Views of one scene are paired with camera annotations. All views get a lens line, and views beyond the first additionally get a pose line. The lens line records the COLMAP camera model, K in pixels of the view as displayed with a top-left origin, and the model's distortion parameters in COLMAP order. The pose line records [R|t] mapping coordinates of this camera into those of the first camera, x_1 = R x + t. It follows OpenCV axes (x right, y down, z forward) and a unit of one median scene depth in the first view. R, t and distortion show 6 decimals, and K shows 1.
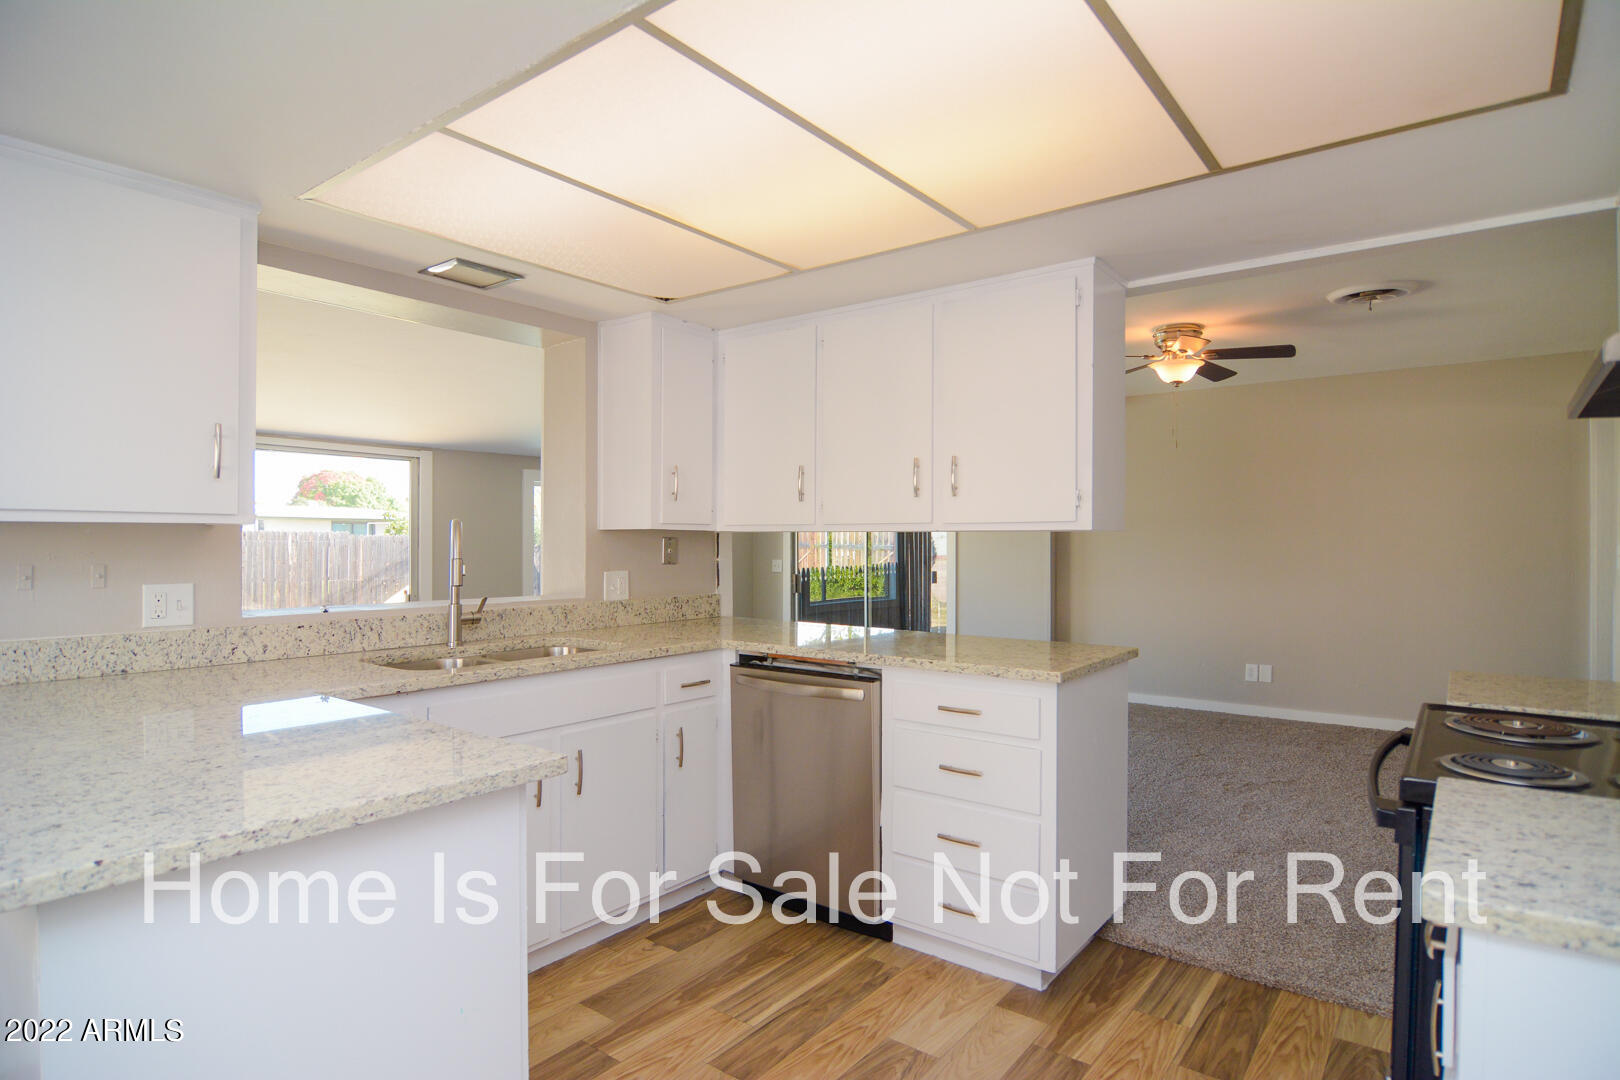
lens RADIAL K [[865.4, 0, 818.6], [0, 865.4, 540.2], [0, 0, 1]] dist [-0.016549, 0.000928]
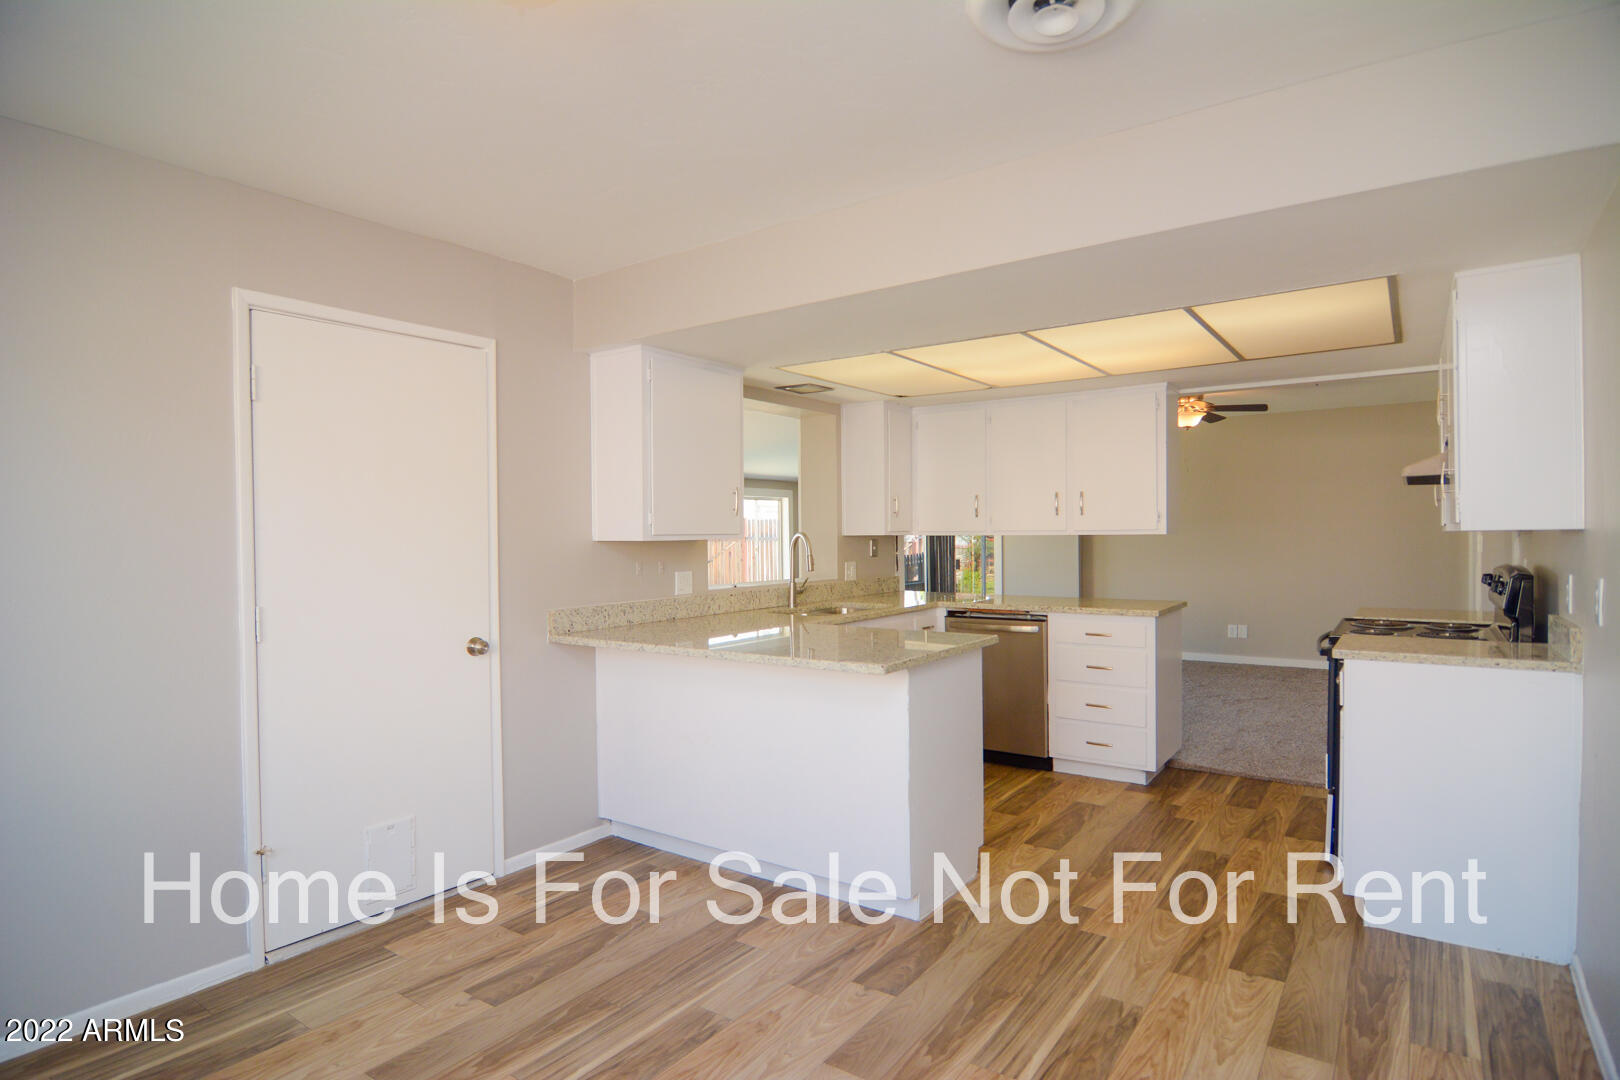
lens RADIAL K [[874.1, 0, 818.5], [0, 874.1, 541.8], [0, 0, 1]] dist [-0.003171, 0.000274]
pose [[0.998684, -0.013978, 0.049342, -0.475539], [0.013327, 0.999820, 0.013495, -0.028921], [-0.049522, -0.012819, 0.998691, -0.748558]]
